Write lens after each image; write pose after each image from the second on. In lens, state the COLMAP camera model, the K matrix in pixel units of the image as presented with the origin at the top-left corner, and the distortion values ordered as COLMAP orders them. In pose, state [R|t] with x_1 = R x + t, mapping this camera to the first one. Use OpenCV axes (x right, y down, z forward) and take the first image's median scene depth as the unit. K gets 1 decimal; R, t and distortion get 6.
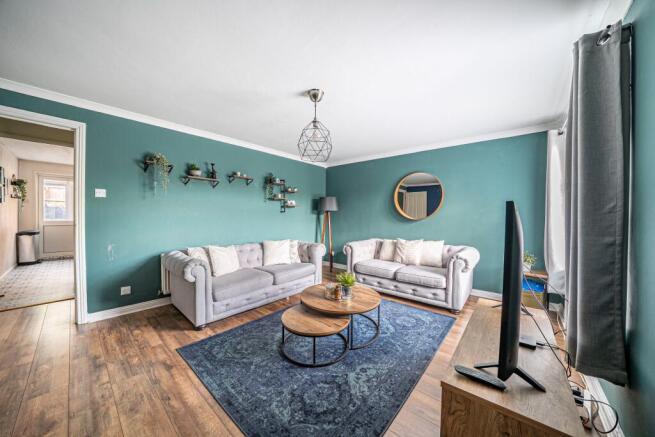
lens RADIAL K [[226.5, 0, 327.5], [0, 226.5, 218.5], [0, 0, 1]] dist [-0.024418, 0.002992]
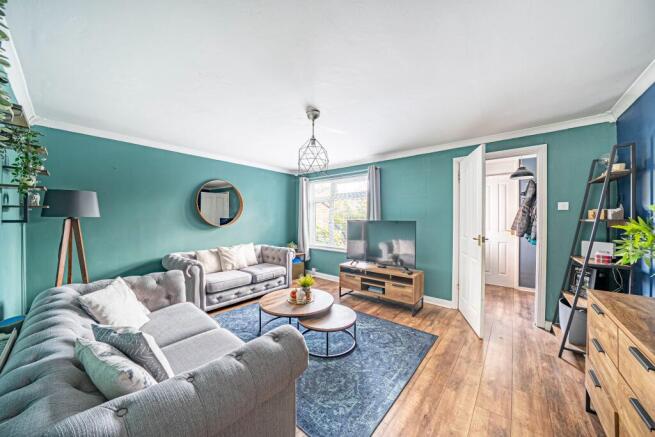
lens RADIAL K [[226.5, 0, 327.5], [0, 226.5, 218.5], [0, 0, 1]] dist [-0.024418, 0.002992]
pose [[-0.015684, -0.009660, 0.999830, -0.853854], [0.011009, 0.999891, 0.009833, -0.047383], [-0.999816, 0.011162, -0.015576, 0.724678]]
